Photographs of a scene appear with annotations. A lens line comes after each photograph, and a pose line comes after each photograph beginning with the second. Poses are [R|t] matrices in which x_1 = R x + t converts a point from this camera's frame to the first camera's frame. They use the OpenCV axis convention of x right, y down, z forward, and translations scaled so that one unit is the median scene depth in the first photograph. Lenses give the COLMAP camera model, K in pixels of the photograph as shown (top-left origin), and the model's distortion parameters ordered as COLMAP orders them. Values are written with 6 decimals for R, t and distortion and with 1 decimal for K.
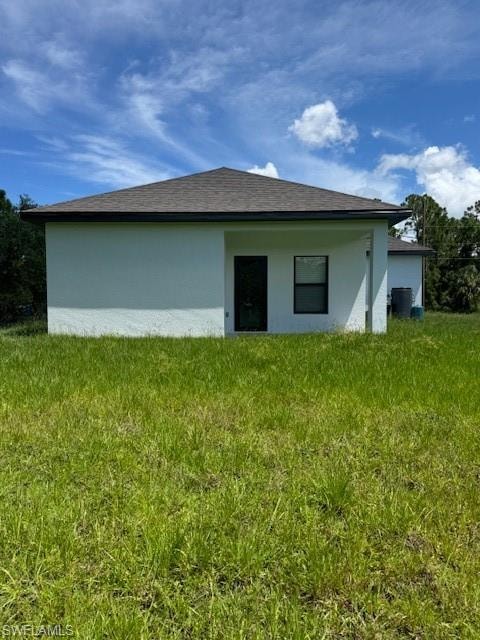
lens RADIAL K [[469.5, 0, 240.0], [0, 469.5, 320.0], [0, 0, 1]] dist [0.074583, -0.000629]
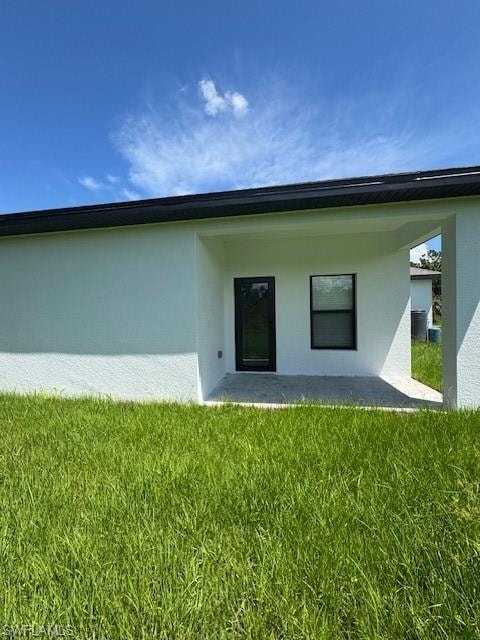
lens RADIAL K [[256.7, 0, 240.0], [0, 256.7, 320.0], [0, 0, 1]] dist [-0.000881, -0.000051]
pose [[0.990756, -0.012317, -0.135093, 0.056409], [0.009611, 0.999740, -0.020664, -0.054757], [0.135312, 0.019175, 0.990617, 0.564668]]
